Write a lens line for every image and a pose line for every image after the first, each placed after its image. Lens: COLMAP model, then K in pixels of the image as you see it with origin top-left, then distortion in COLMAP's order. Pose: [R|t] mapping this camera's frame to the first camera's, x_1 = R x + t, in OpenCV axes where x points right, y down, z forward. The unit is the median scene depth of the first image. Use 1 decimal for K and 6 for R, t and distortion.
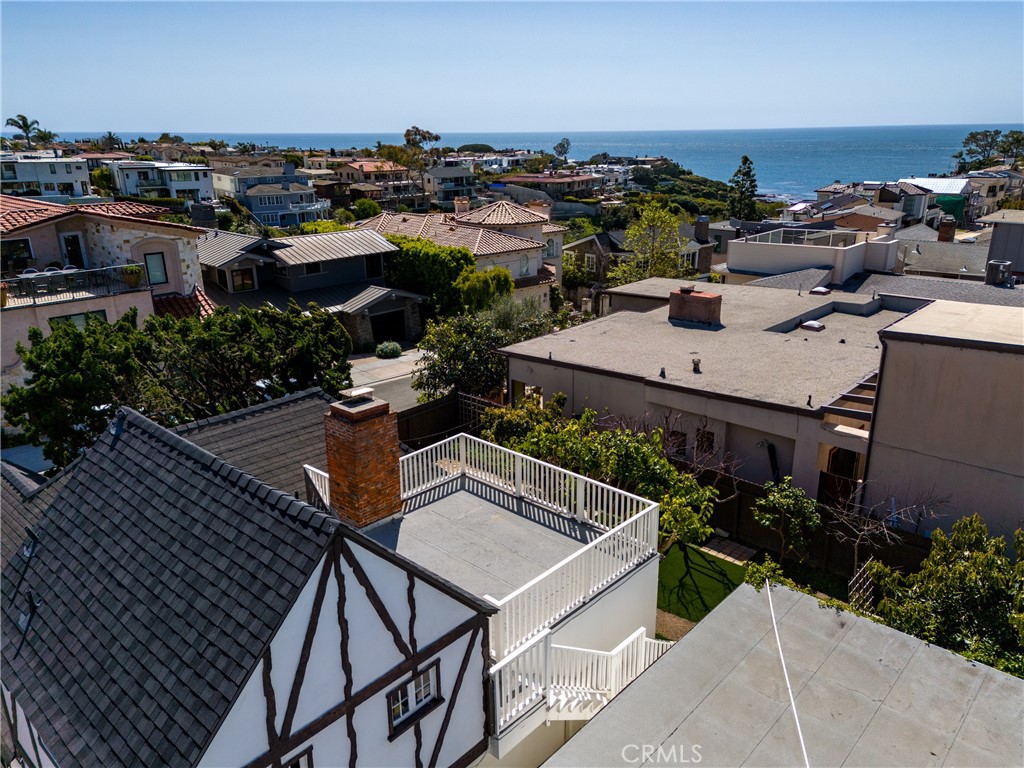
lens RADIAL K [[748.3, 0, 513.8], [0, 748.3, 385.2], [0, 0, 1]] dist [0.082860, -0.051610]
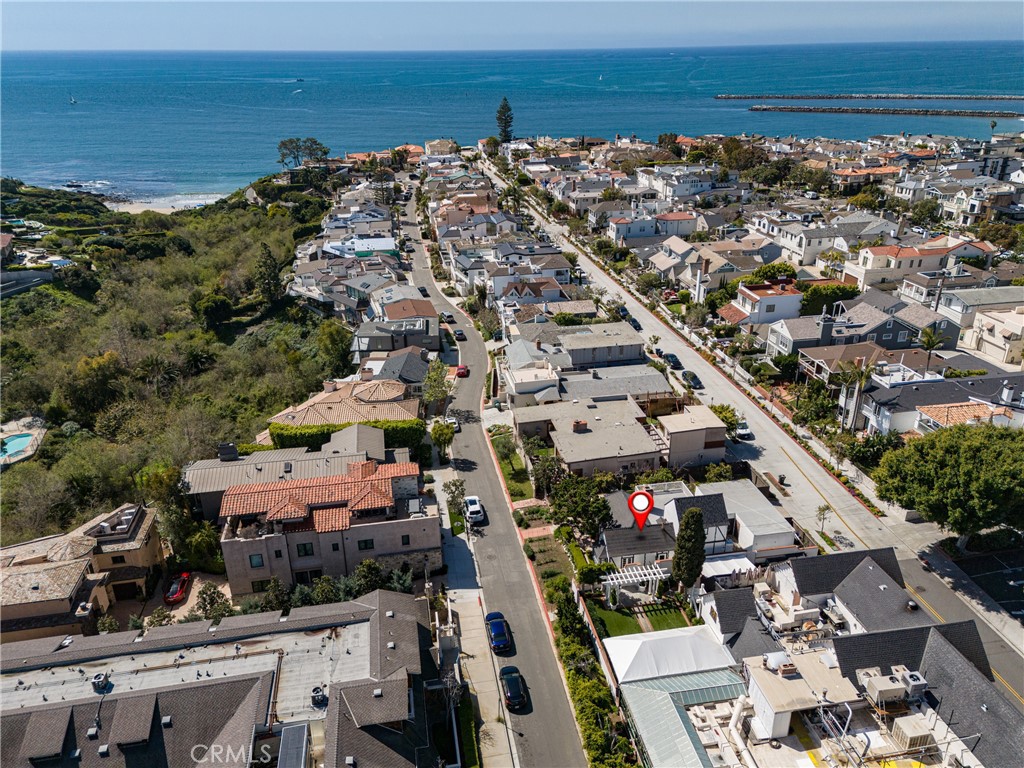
lens RADIAL K [[748.3, 0, 513.8], [0, 748.3, 385.2], [0, 0, 1]] dist [0.082860, -0.051610]
pose [[0.602514, -0.323725, 0.729506, -1.331971], [0.259043, 0.943880, 0.204907, -0.600666], [-0.754899, 0.065514, 0.652560, -0.542862]]
